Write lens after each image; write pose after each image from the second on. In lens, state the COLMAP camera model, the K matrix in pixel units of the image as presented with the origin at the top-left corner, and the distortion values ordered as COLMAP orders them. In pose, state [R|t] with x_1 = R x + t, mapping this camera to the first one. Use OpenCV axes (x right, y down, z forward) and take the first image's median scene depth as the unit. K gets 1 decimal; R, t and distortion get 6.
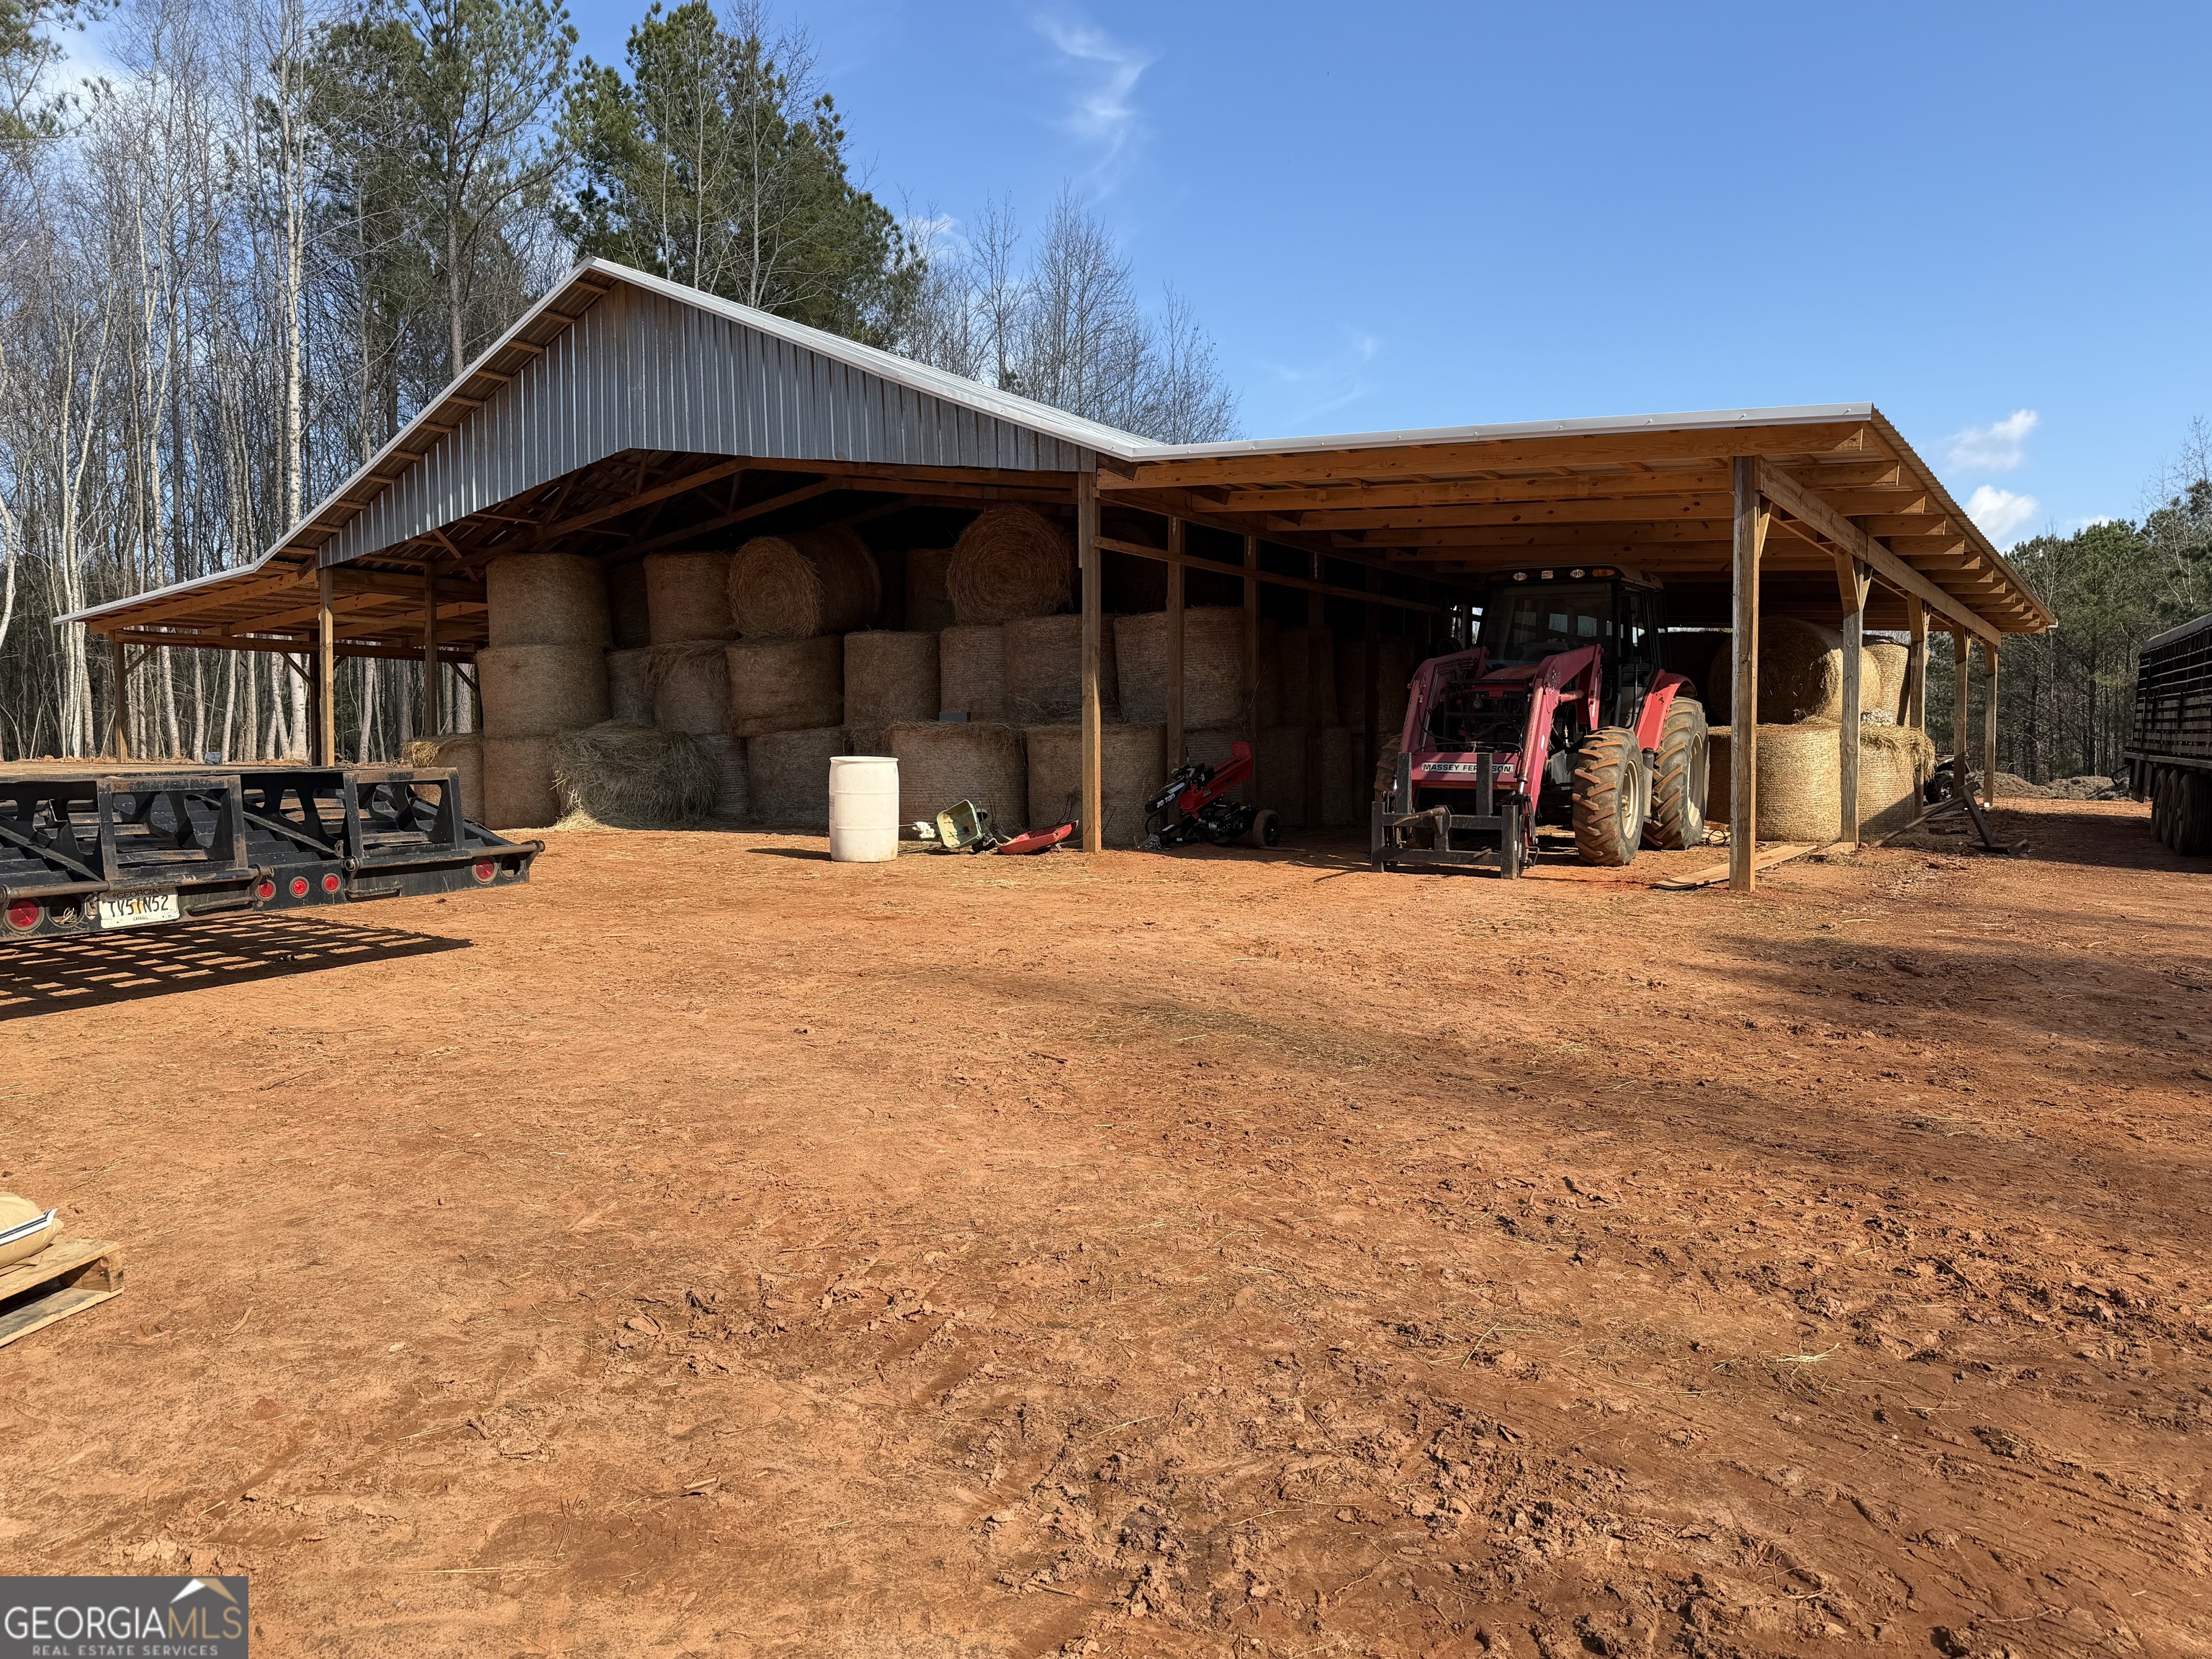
lens RADIAL K [[1444.6, 0, 1106.0], [0, 1444.6, 829.5], [0, 0, 1]] dist [0.102050, -0.114363]
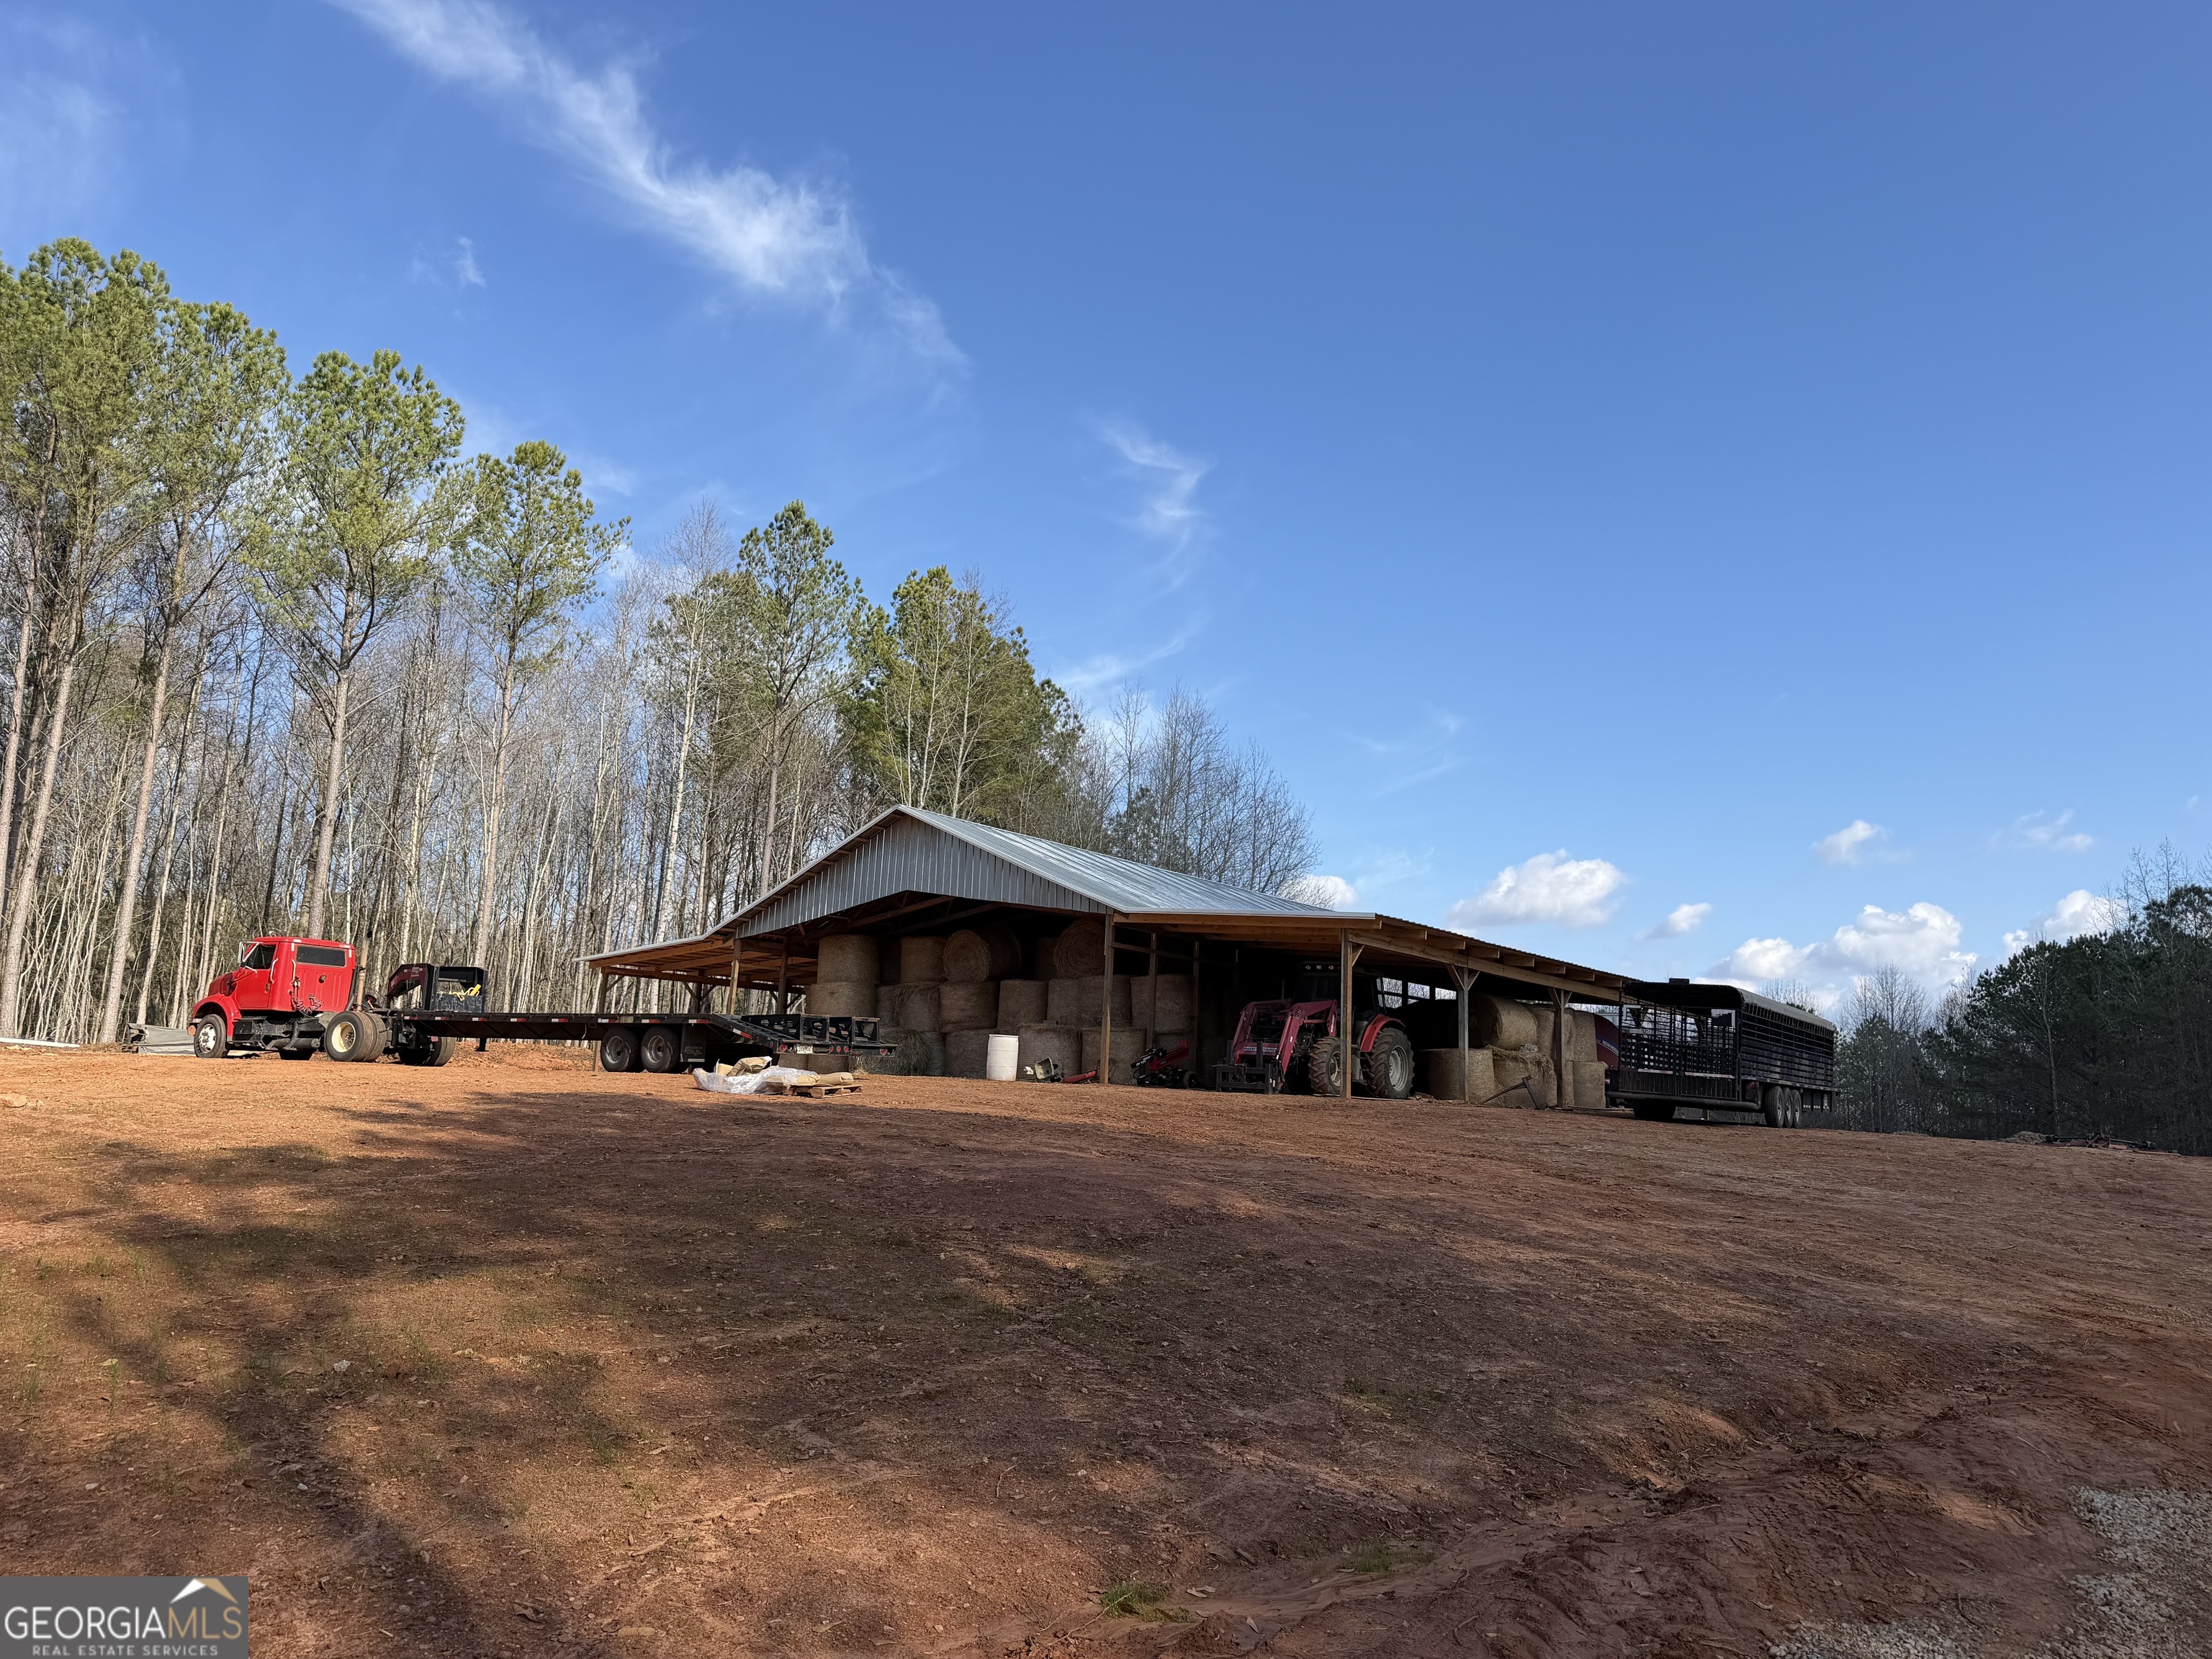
lens RADIAL K [[1444.6, 0, 1106.0], [0, 1444.6, 829.5], [0, 0, 1]] dist [0.102050, -0.114363]
pose [[0.993316, 0.026518, -0.112343, 0.200963], [-0.052715, 0.970050, -0.237117, 0.141232], [0.102691, 0.241454, 0.964964, -1.056133]]
